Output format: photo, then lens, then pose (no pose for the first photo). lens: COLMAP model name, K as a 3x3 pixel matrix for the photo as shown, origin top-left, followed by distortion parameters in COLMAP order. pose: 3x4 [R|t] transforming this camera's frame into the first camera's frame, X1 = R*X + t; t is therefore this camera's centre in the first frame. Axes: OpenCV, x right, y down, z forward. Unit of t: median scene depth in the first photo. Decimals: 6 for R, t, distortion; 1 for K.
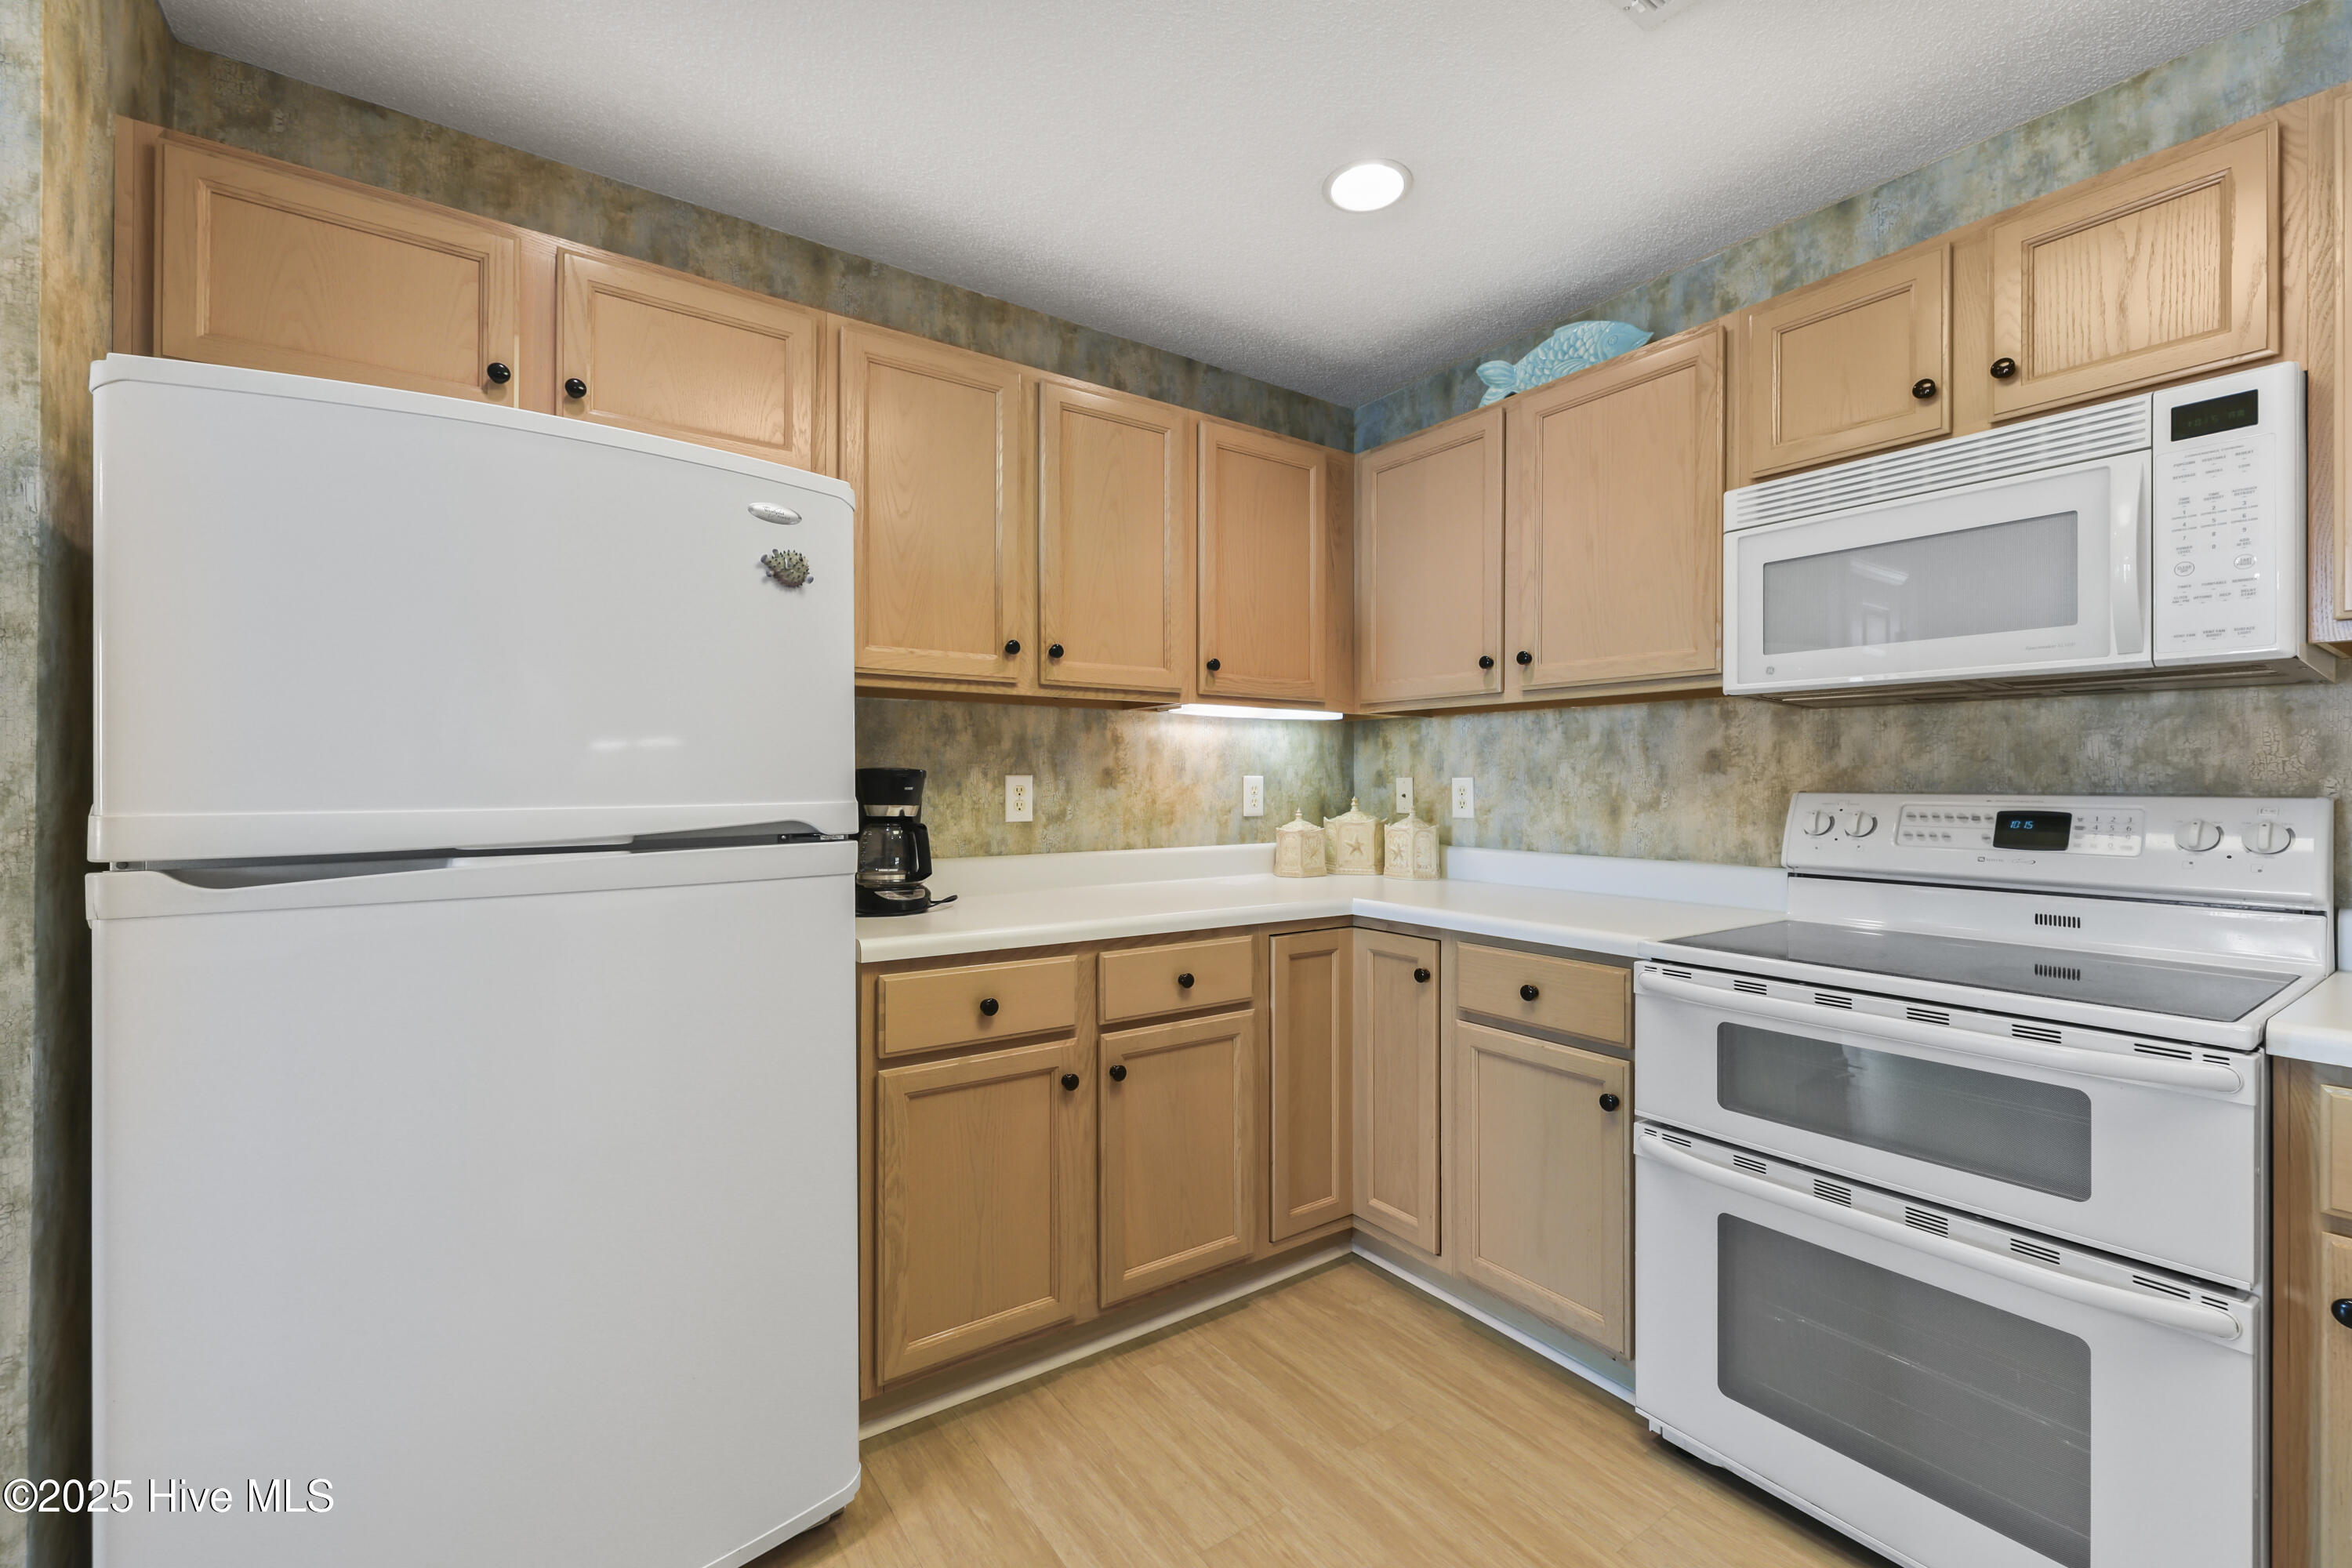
lens RADIAL K [[987.4, 0, 1187.1], [0, 987.4, 780.8], [0, 0, 1]] dist [-0.004593, 0.000269]
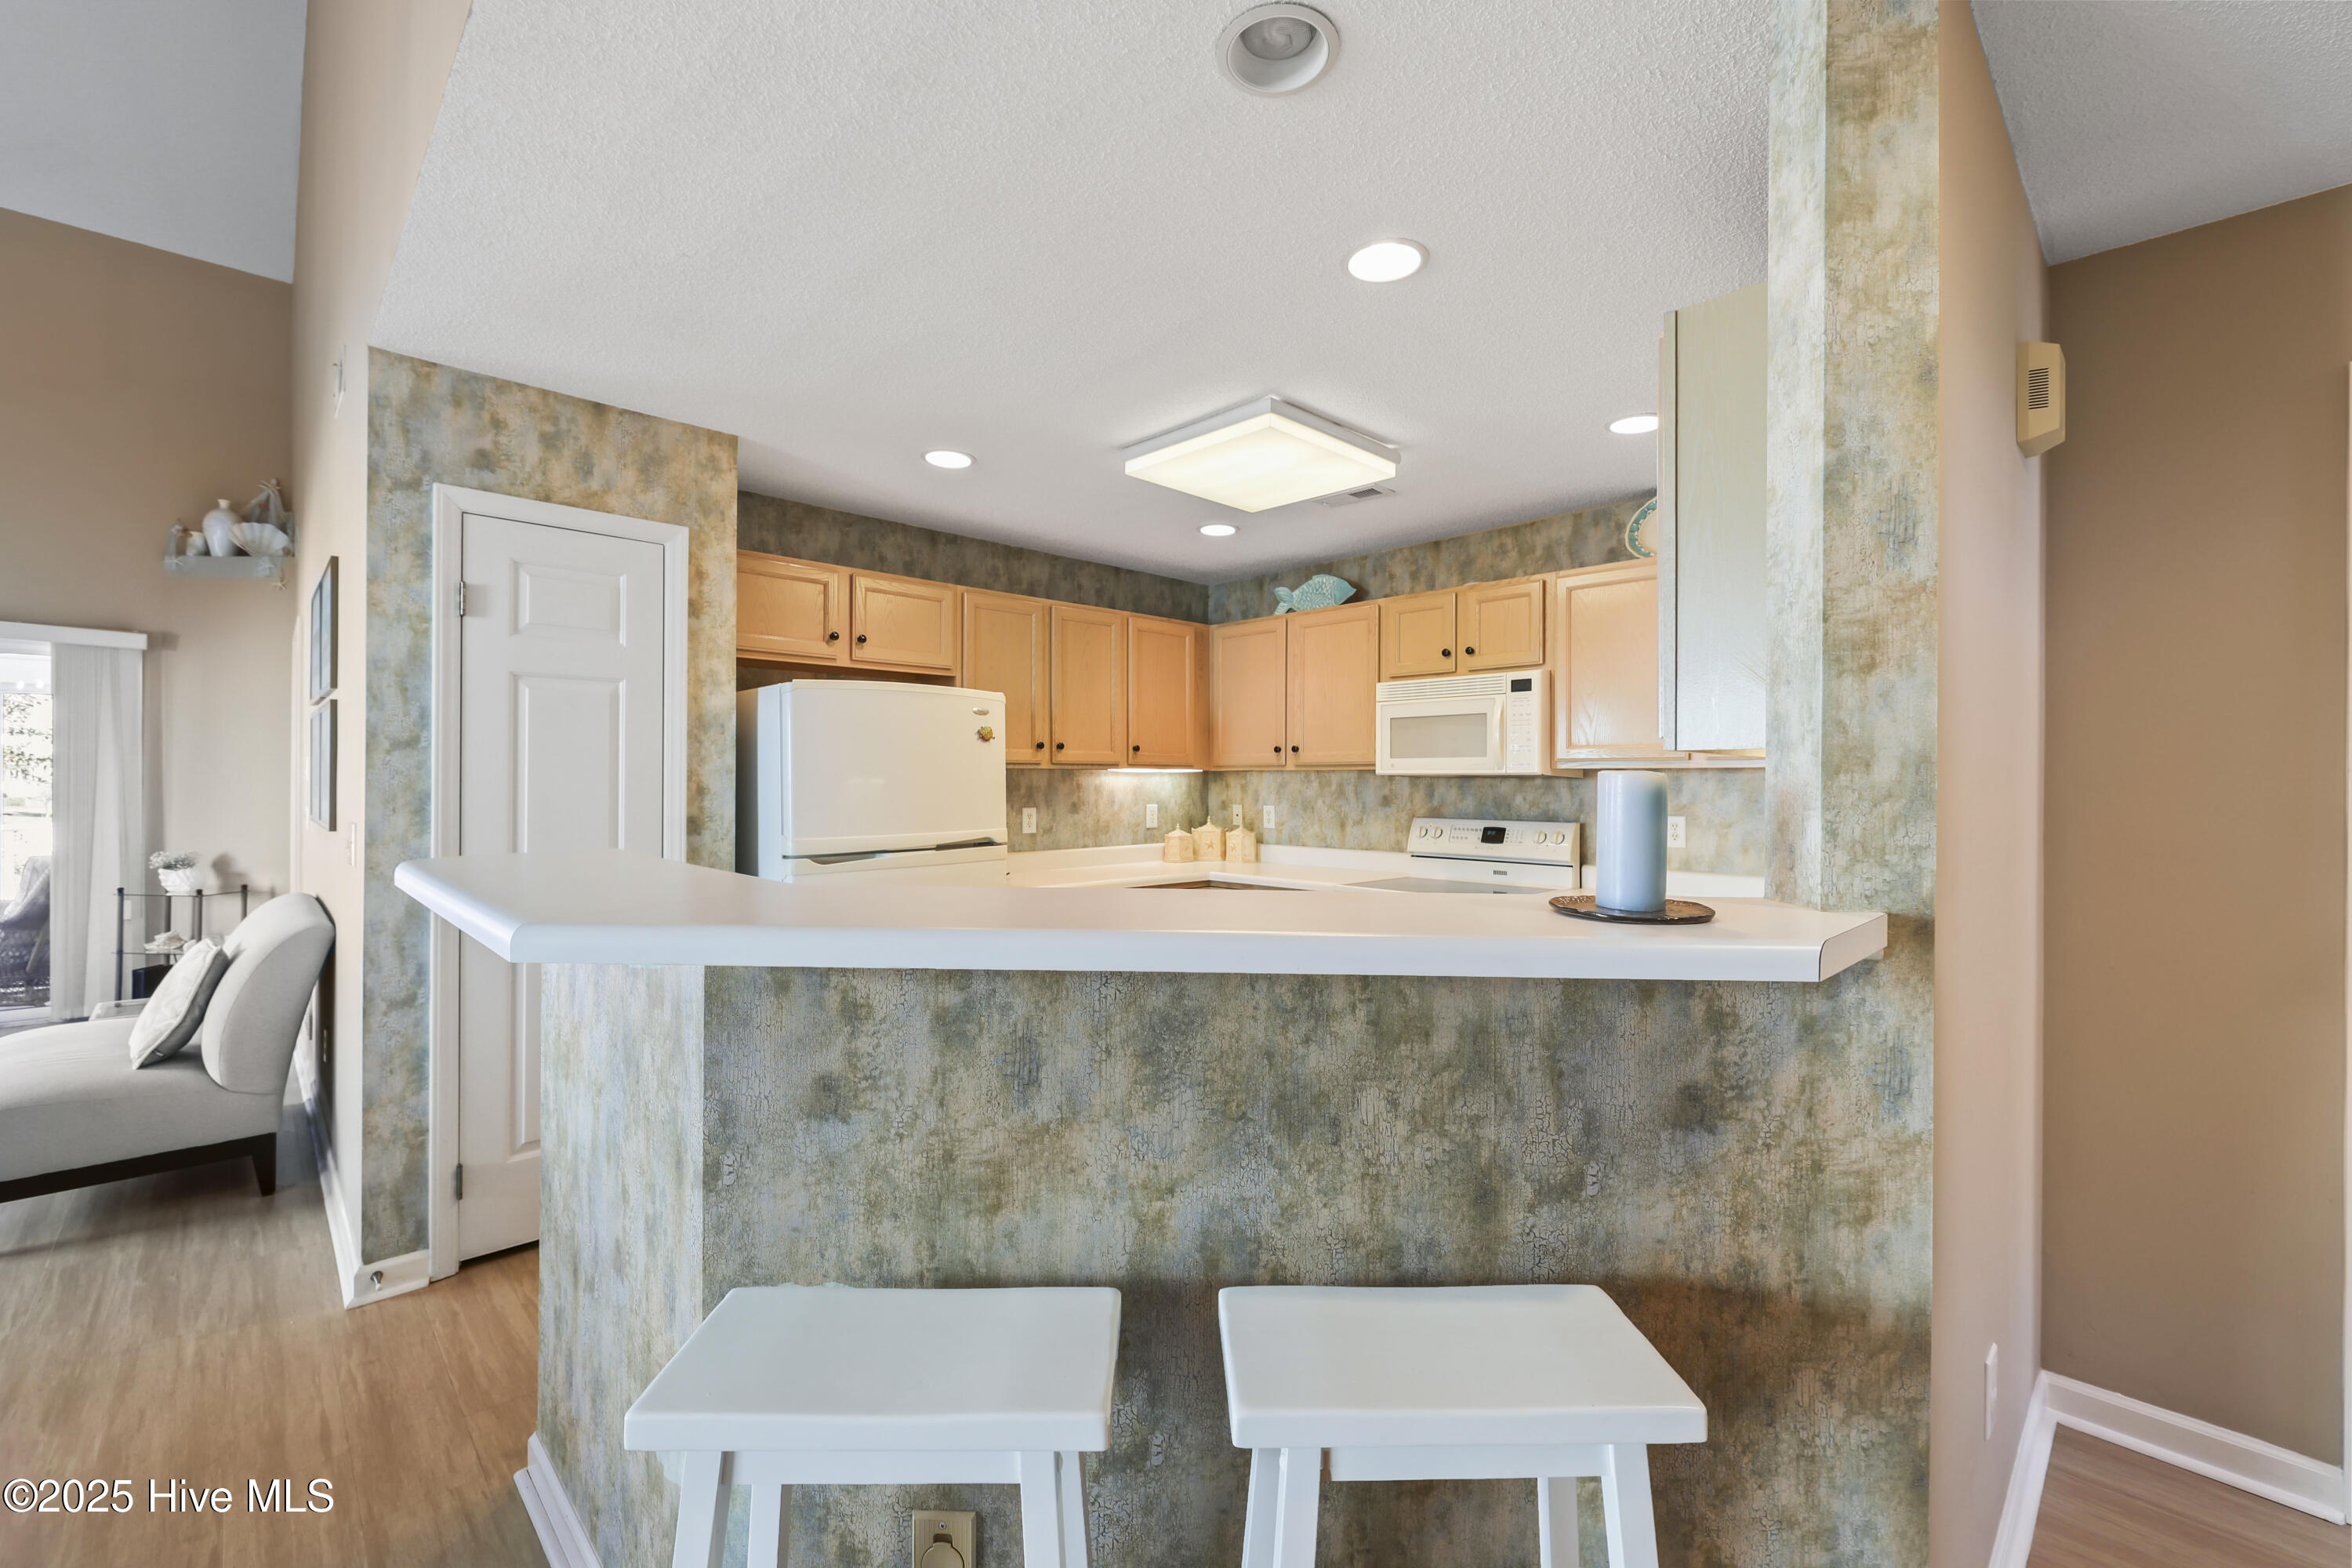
lens RADIAL K [[987.4, 0, 1194.6], [0, 987.4, 778.6], [0, 0, 1]] dist [-0.004593, 0.000269]
pose [[0.986726, 0.000091, 0.162396, -0.166775], [-0.000129, 1.000000, 0.000225, -0.060412], [-0.162396, -0.000243, 0.986726, -0.857692]]
